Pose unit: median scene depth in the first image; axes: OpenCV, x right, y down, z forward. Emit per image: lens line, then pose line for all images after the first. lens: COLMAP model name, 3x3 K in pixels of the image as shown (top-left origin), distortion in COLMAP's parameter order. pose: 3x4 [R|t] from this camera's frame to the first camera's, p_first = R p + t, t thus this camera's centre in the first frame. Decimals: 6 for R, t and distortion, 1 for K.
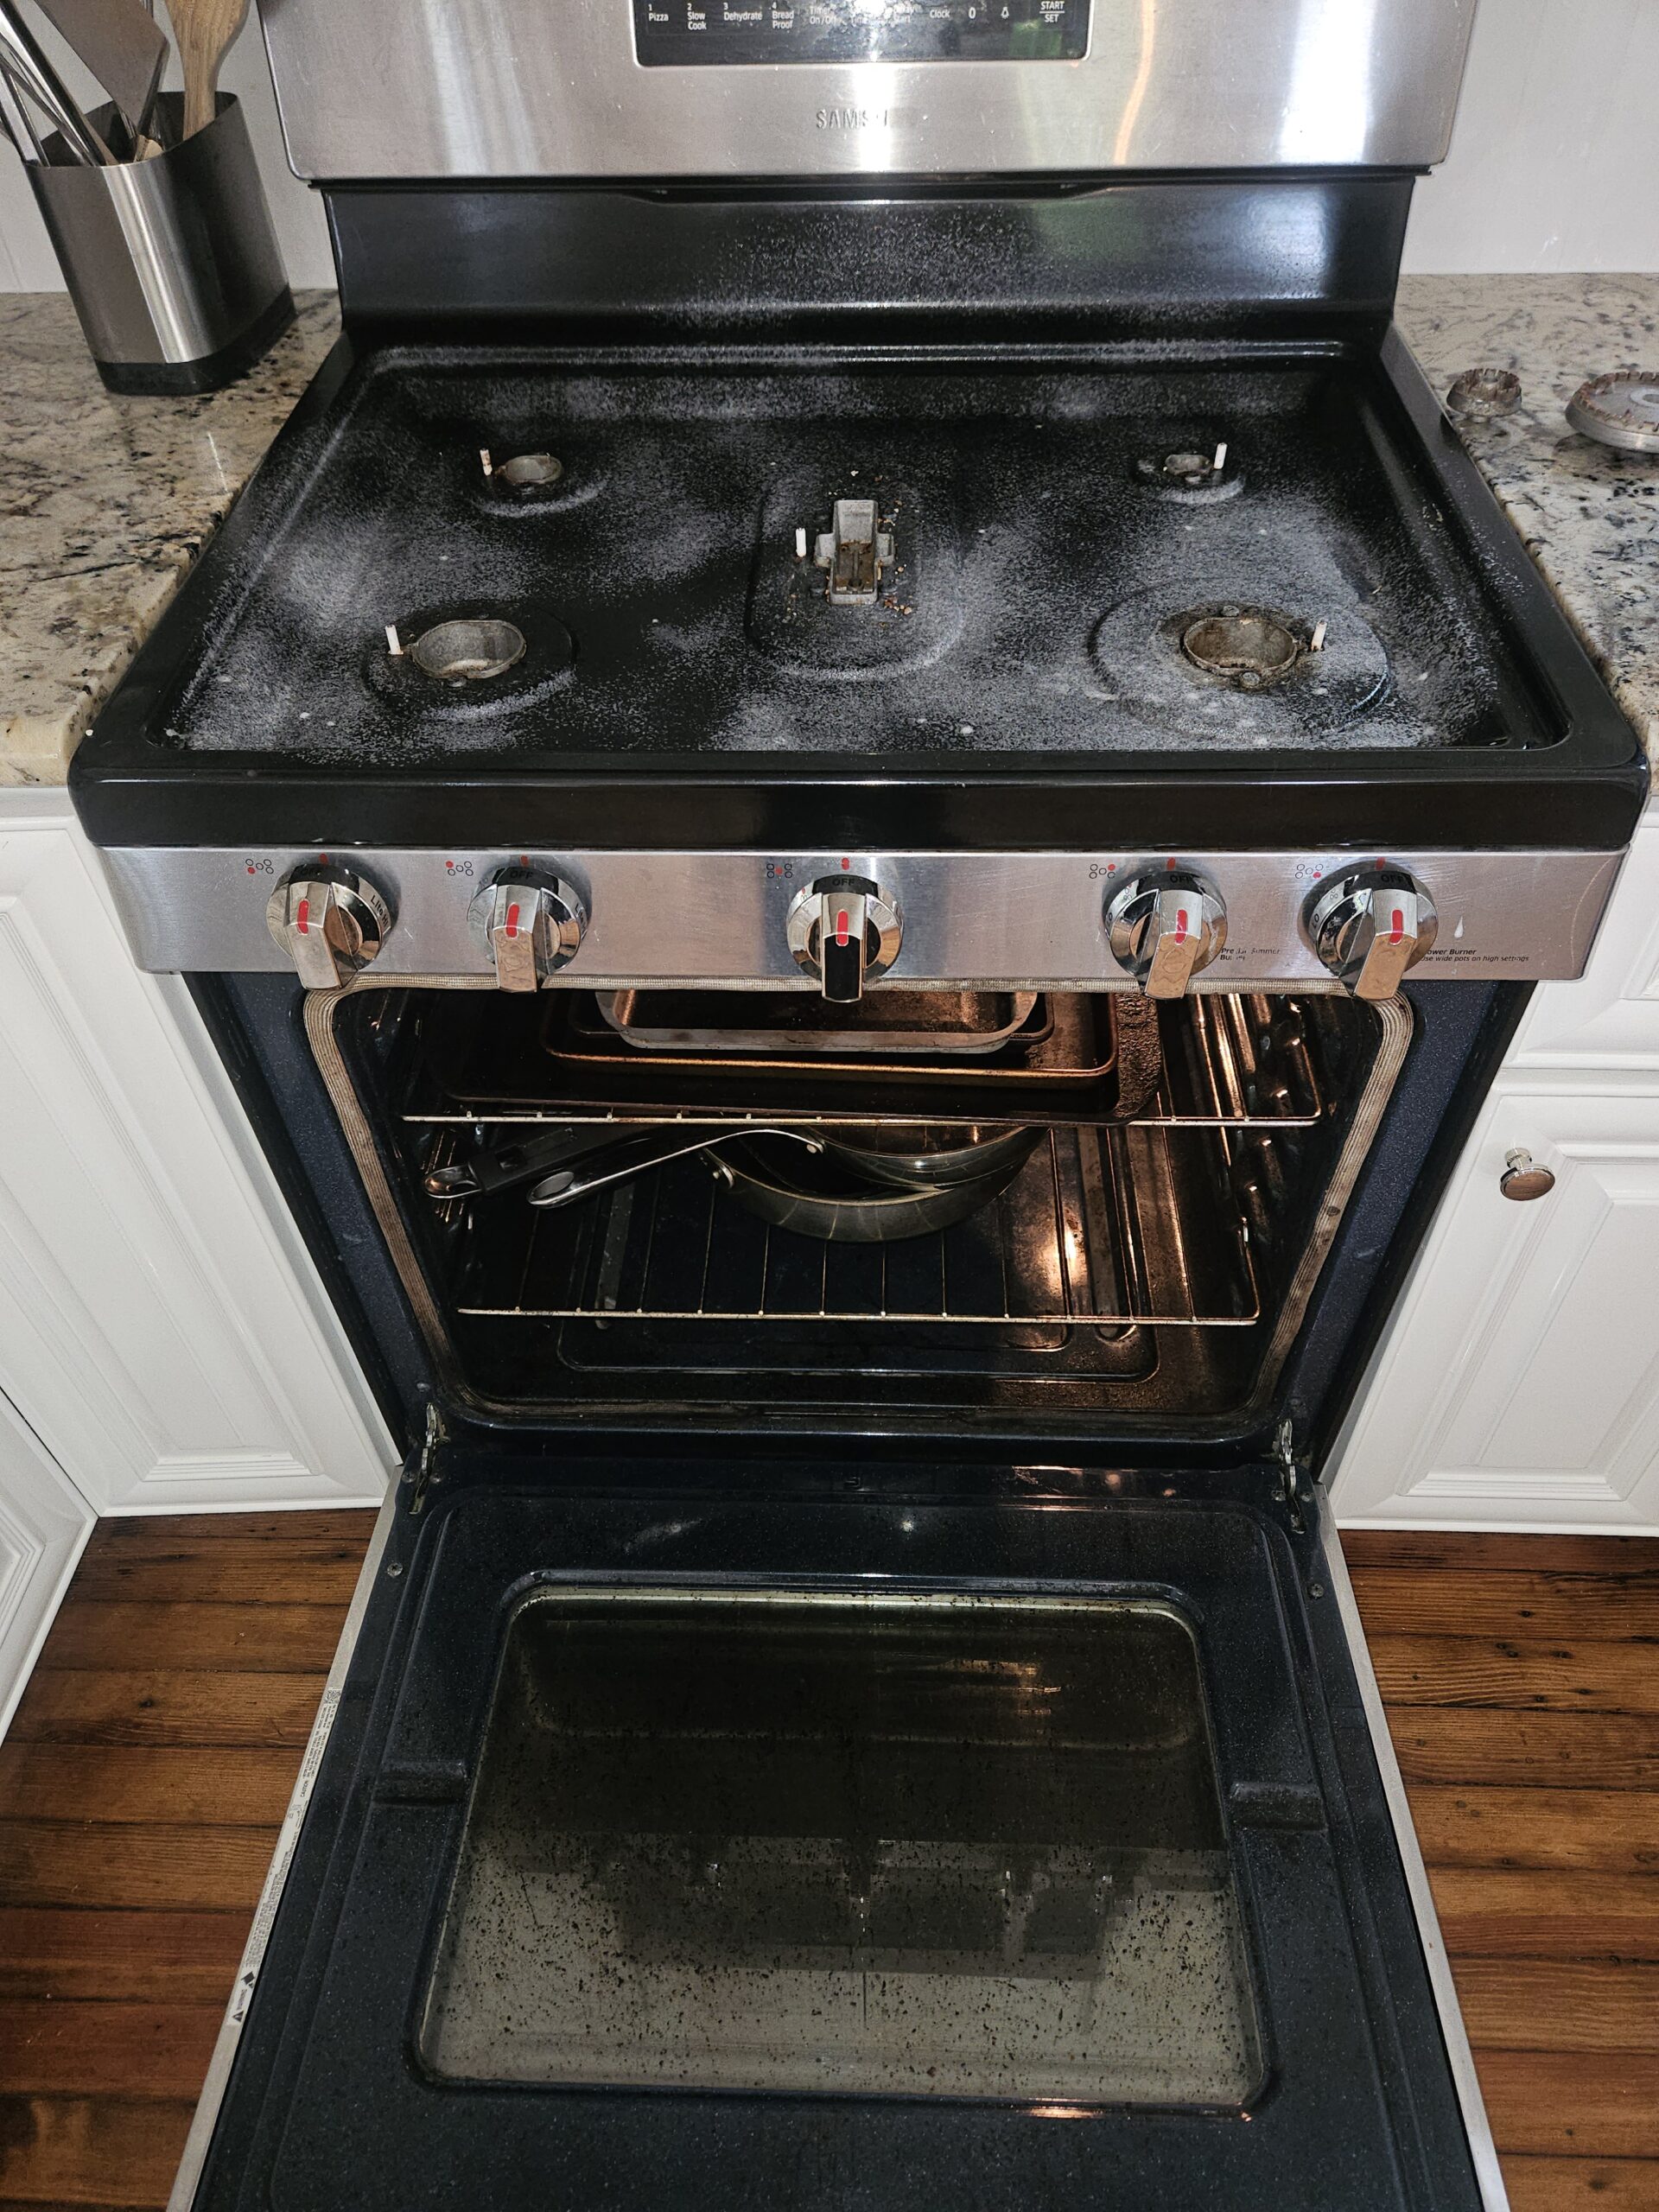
lens RADIAL K [[1464.5, 0, 820.3], [0, 1464.5, 1066.4], [0, 0, 1]] dist [0.006874, -0.000288]
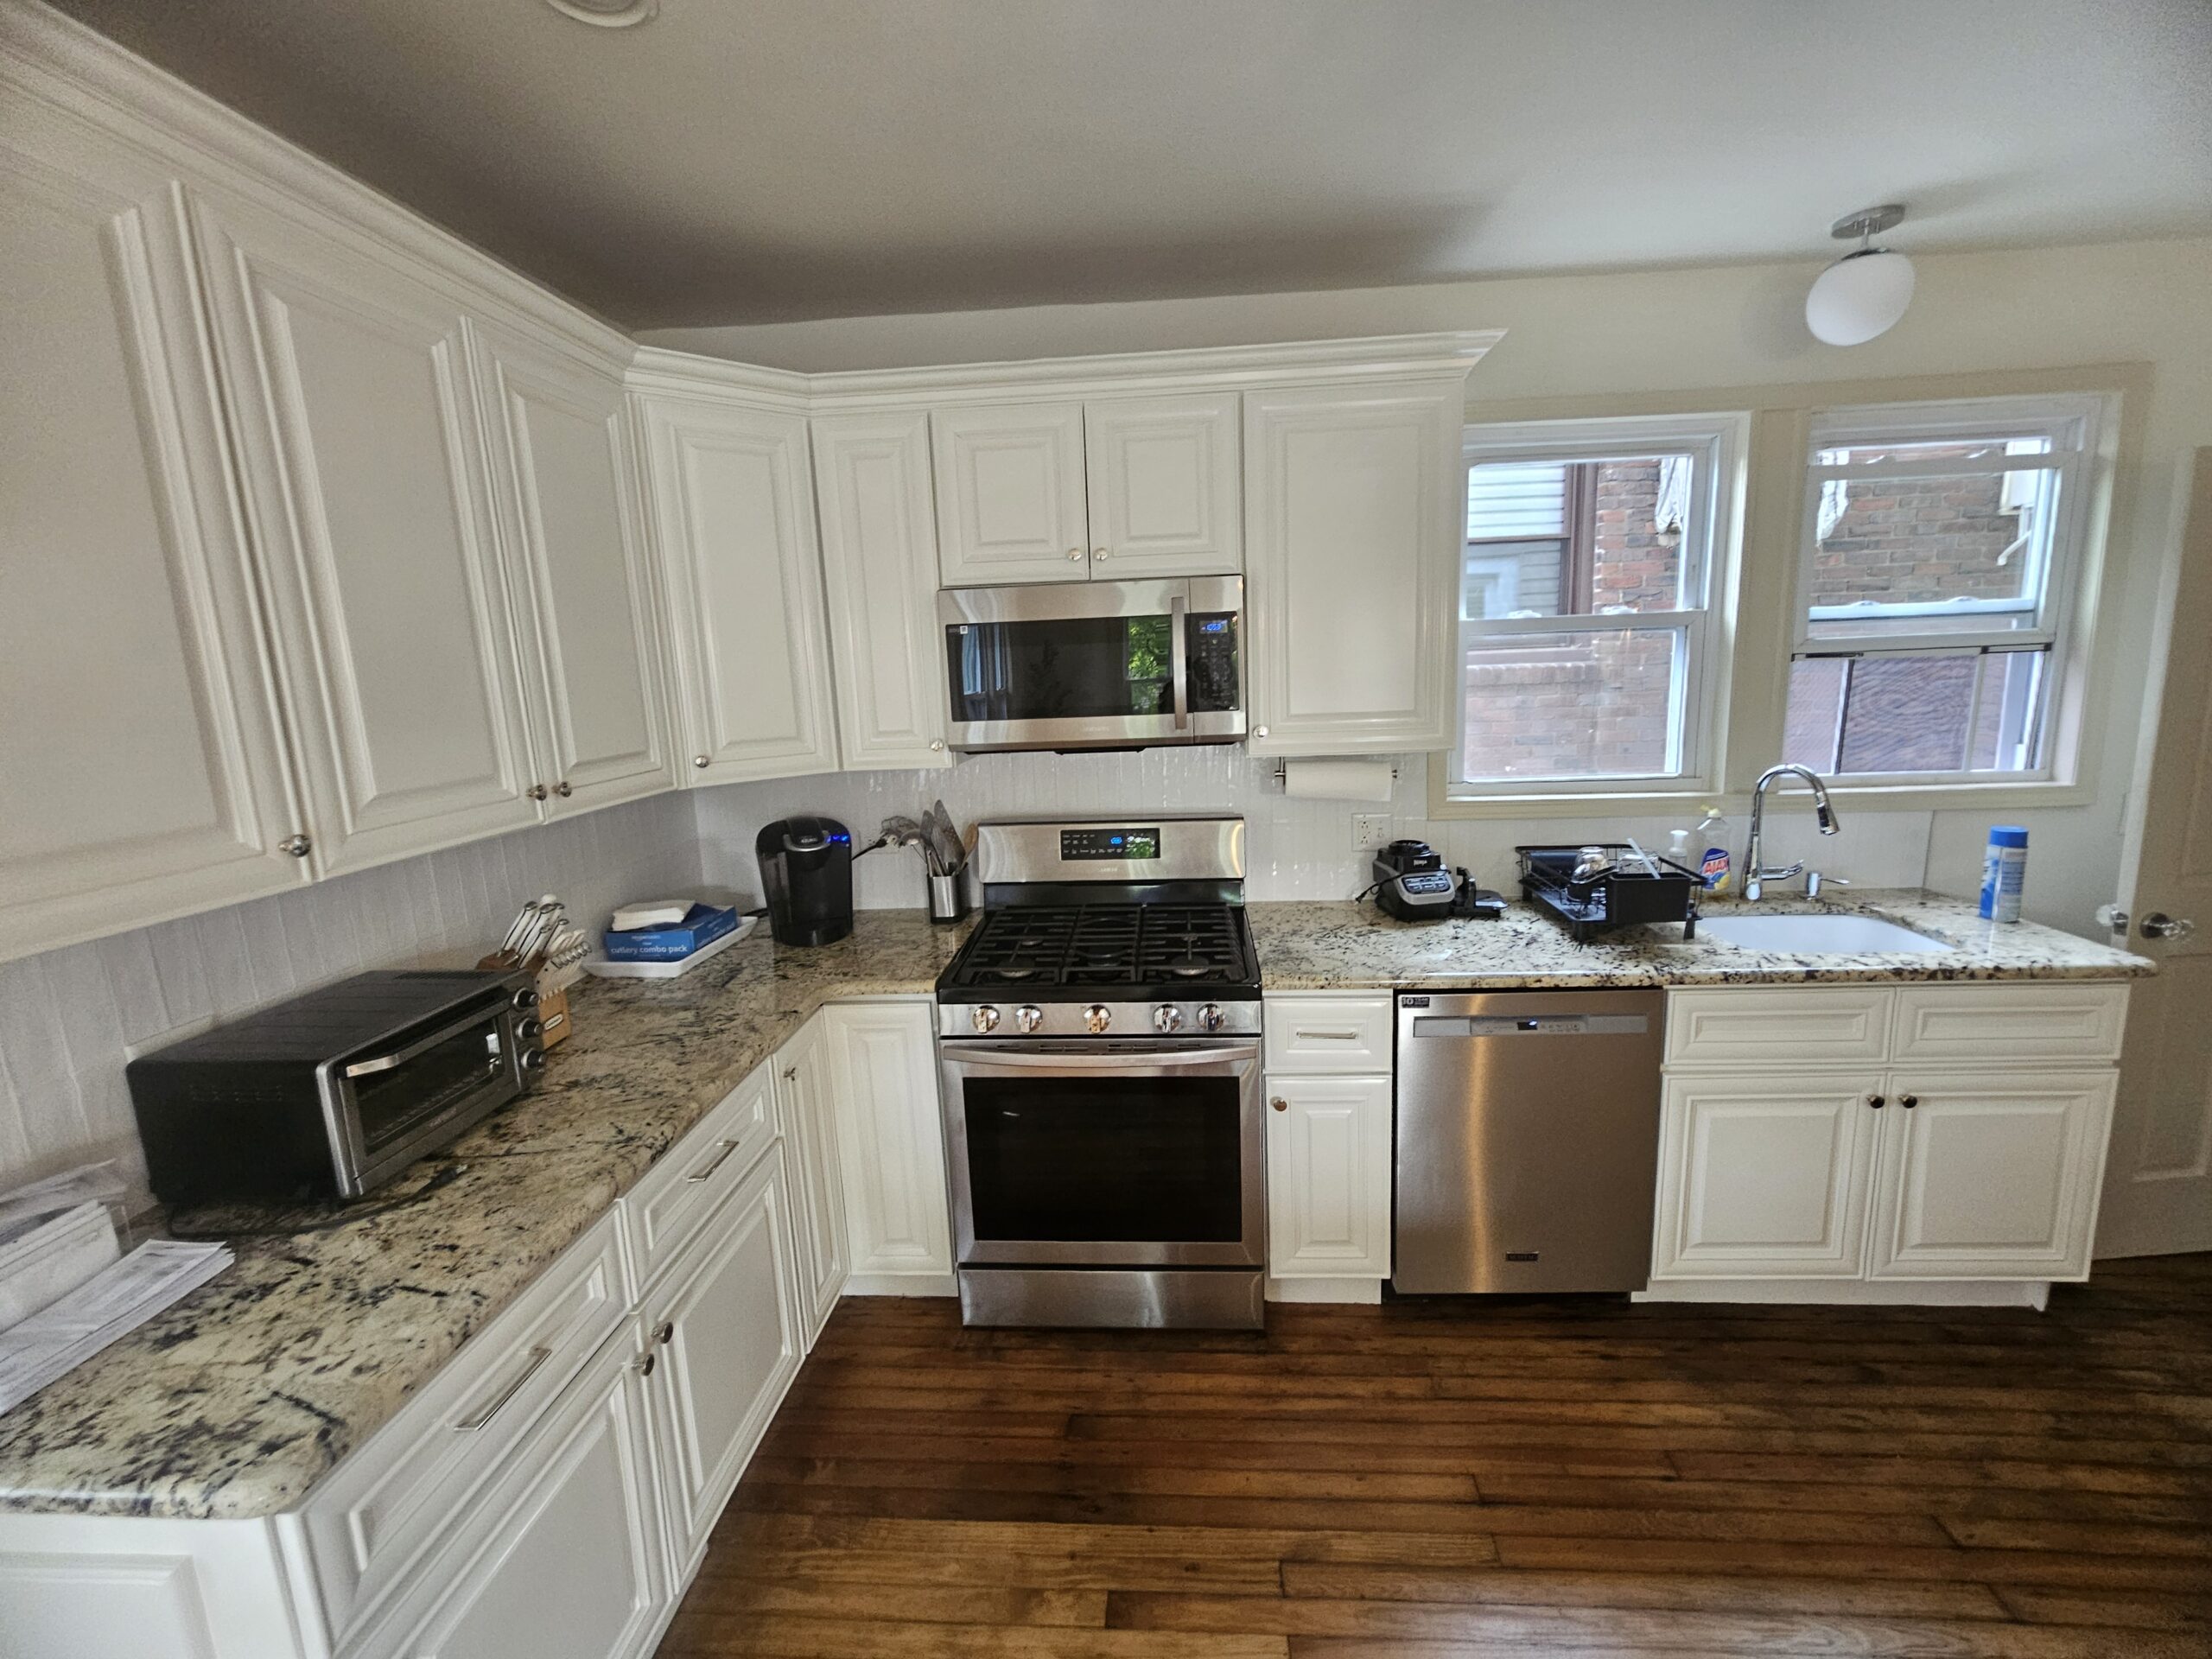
lens RADIAL K [[883.4, 0, 1106.0], [0, 883.4, 829.5], [0, 0, 1]] dist [-0.013422, -0.000485]
pose [[0.998972, -0.009123, -0.044415, 0.138495], [-0.017979, 0.819552, -0.572723, 0.810512], [0.041625, 0.572932, 0.818545, -1.299372]]
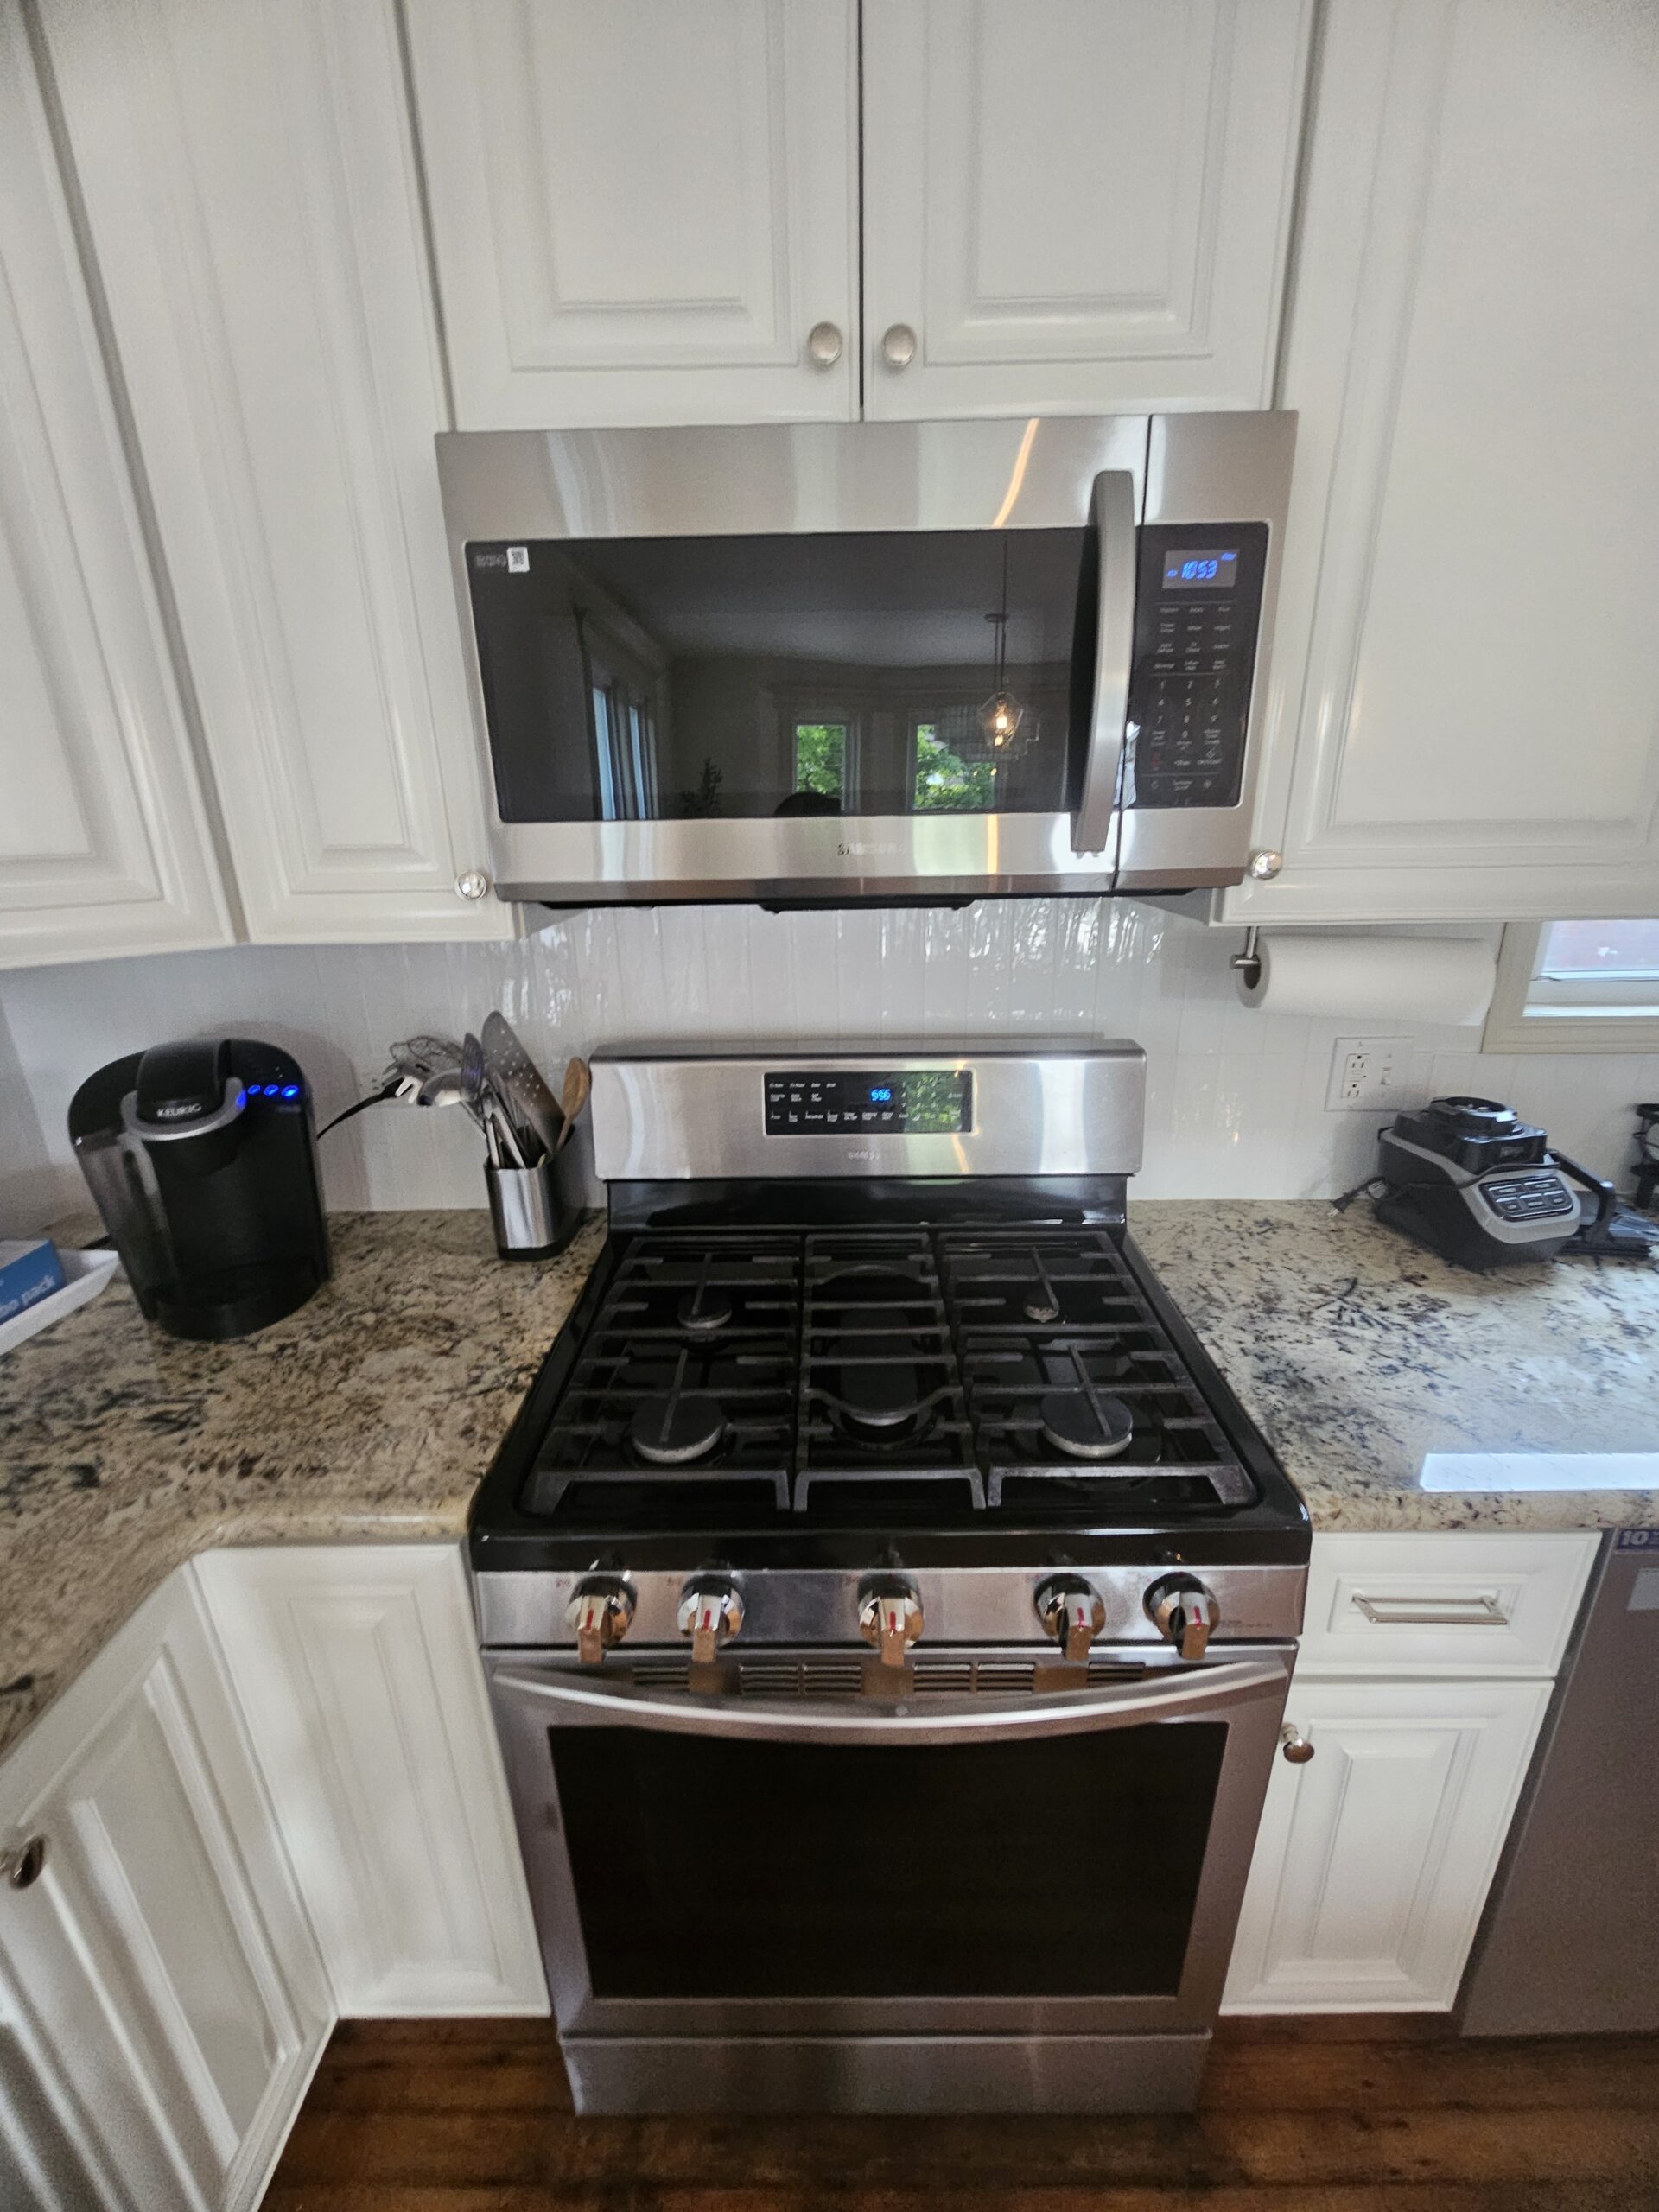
lens RADIAL K [[883.4, 0, 829.5], [0, 883.4, 1106.0], [0, 0, 1]] dist [-0.013422, -0.000485]
pose [[0.999488, -0.003936, 0.031763, -0.073049], [0.017876, 0.891851, -0.451975, -0.133926], [-0.026549, 0.452311, 0.891465, -0.188023]]
